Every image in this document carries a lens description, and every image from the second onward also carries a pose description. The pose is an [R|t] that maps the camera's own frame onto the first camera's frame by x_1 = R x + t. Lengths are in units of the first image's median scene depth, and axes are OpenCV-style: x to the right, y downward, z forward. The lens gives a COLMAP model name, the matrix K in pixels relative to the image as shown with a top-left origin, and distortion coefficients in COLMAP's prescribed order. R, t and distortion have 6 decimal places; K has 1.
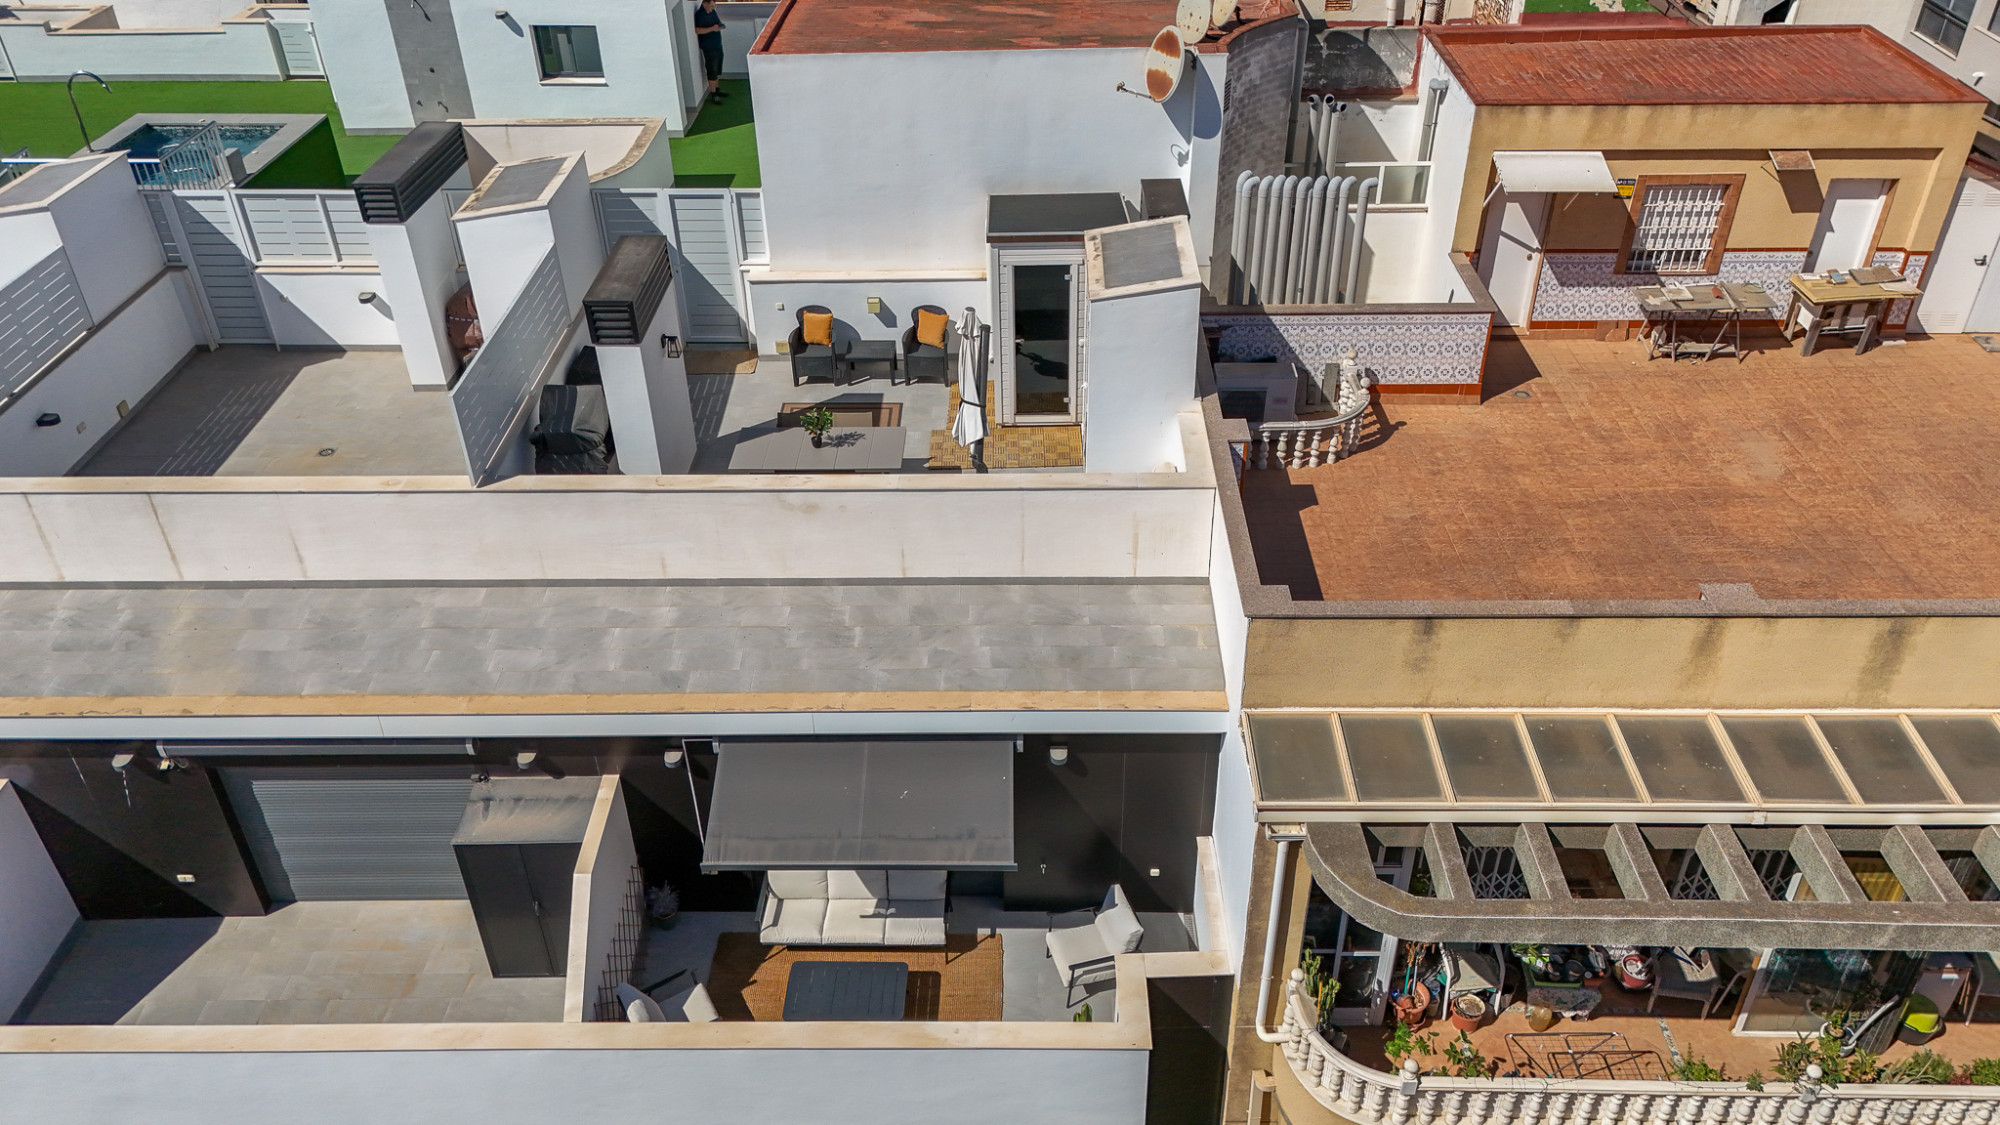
lens RADIAL K [[1502.4, 0, 1006.0], [0, 1502.4, 562.3], [0, 0, 1]] dist [0.043034, -0.004297]
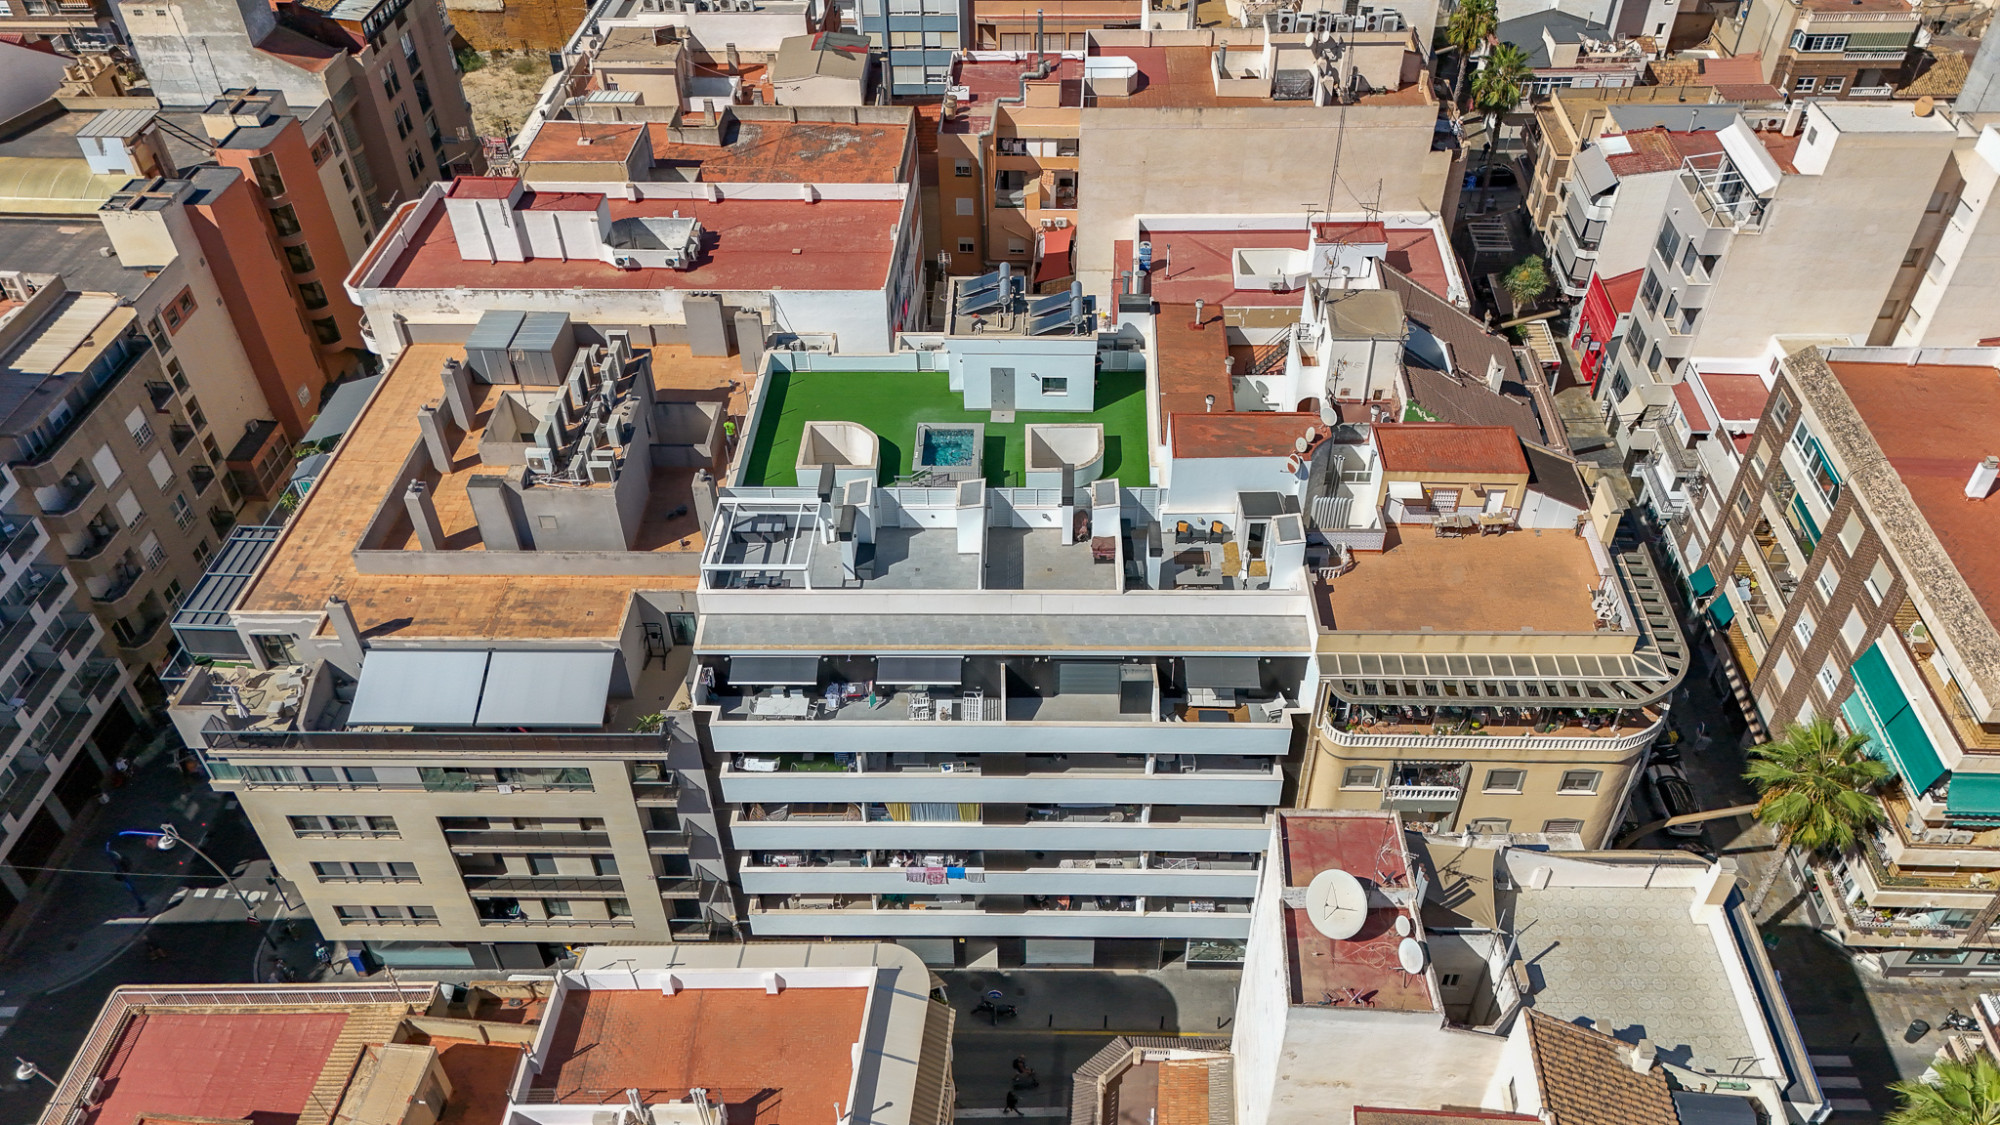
lens RADIAL K [[1474.2, 0, 1000.0], [0, 1474.2, 562.5], [0, 0, 1]] dist [0.105313, -0.108294]
pose [[0.999966, 0.003231, -0.007528, -0.631485], [-0.002280, 0.992397, 0.123059, -0.598628], [0.007868, -0.123038, 0.992371, -2.811608]]
